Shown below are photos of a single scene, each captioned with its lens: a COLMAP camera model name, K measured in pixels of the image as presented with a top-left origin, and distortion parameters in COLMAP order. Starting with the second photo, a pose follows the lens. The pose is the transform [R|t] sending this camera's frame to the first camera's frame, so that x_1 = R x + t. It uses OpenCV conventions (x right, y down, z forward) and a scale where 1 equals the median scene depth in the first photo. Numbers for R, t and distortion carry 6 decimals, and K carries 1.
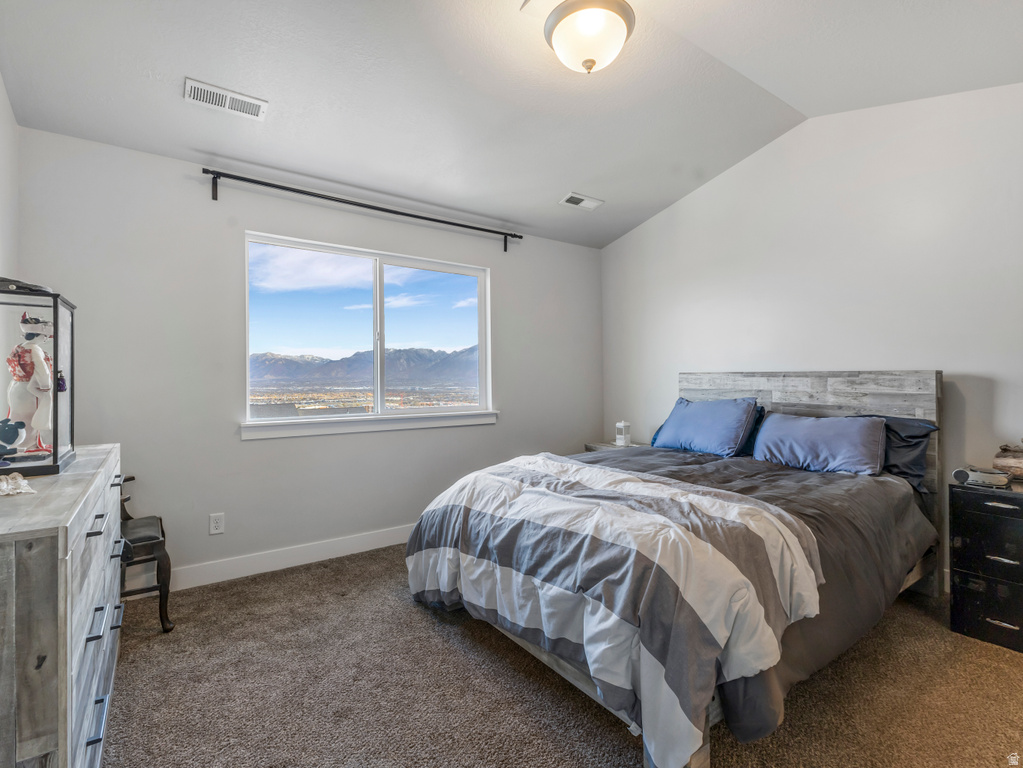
lens RADIAL K [[502.0, 0, 511.5], [0, 502.0, 384.0], [0, 0, 1]] dist [0.004501, 0.001360]
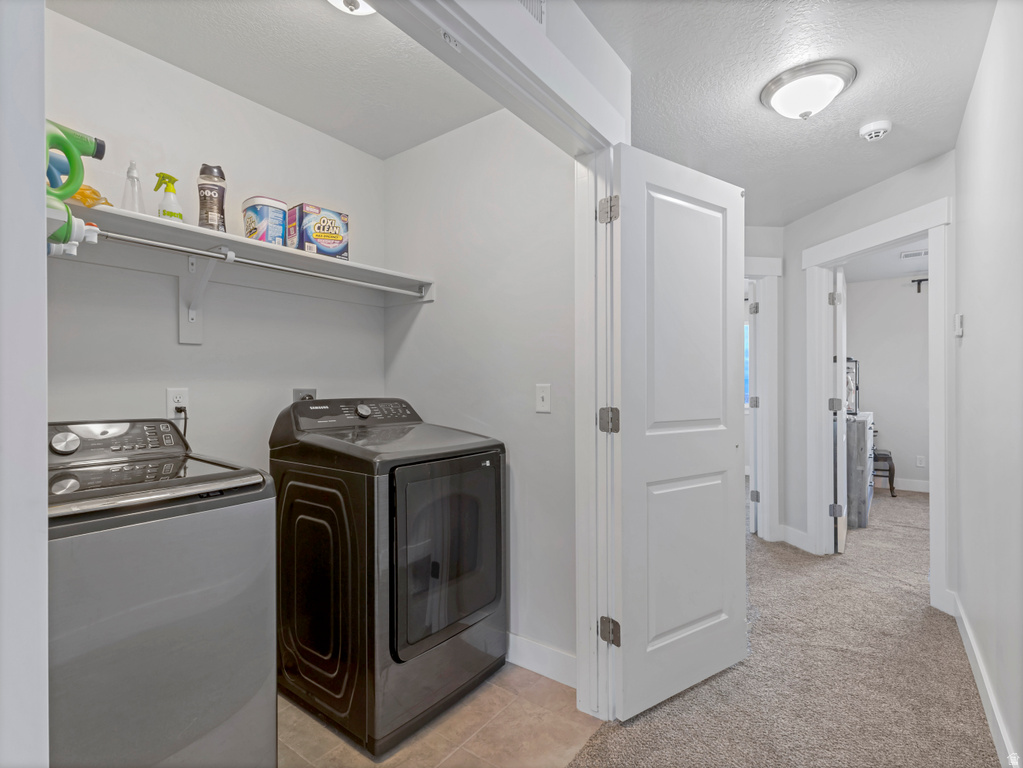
lens RADIAL K [[502.0, 0, 511.5], [0, 502.0, 384.0], [0, 0, 1]] dist [0.004501, 0.001360]
pose [[0.307463, -0.005713, -0.951543, 1.481583], [-0.002680, 0.999973, -0.006869, 0.002217], [0.951556, 0.004663, 0.307439, -2.085082]]
